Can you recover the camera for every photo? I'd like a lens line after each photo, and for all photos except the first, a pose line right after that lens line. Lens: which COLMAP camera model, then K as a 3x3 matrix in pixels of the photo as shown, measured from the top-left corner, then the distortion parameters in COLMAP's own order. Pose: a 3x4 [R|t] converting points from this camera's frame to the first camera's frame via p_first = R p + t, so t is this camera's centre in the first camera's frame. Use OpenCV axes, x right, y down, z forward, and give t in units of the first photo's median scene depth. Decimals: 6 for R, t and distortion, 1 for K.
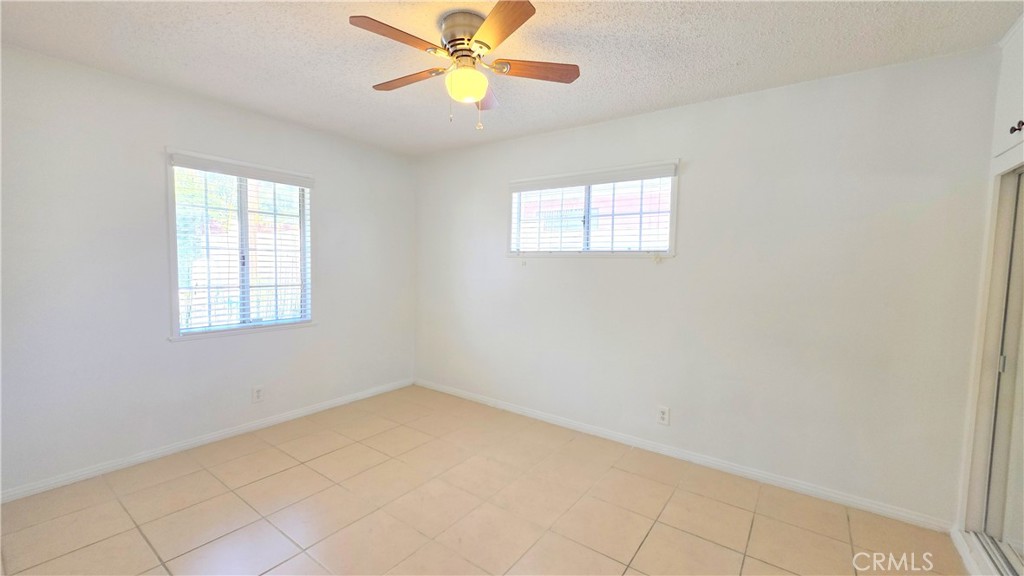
lens RADIAL K [[427.6, 0, 512.0], [0, 427.6, 288.0], [0, 0, 1]] dist [-0.001149, -0.000256]
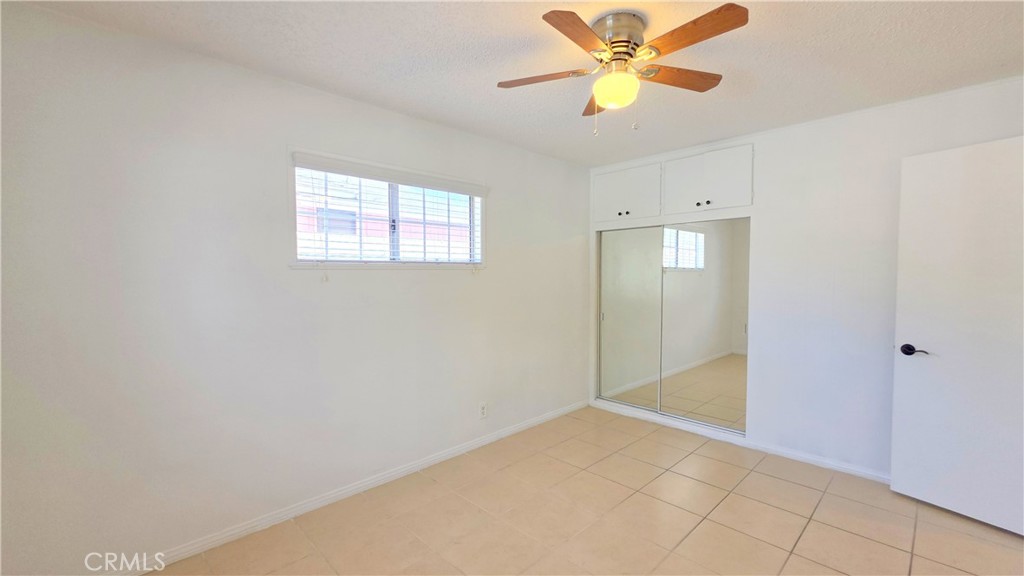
lens RADIAL K [[427.6, 0, 512.0], [0, 427.6, 288.0], [0, 0, 1]] dist [-0.001149, -0.000256]
pose [[0.142881, -0.050391, 0.988456, -0.669456], [0.068429, 0.996816, 0.040926, -0.055686], [-0.987372, 0.061791, 0.145874, 0.690882]]
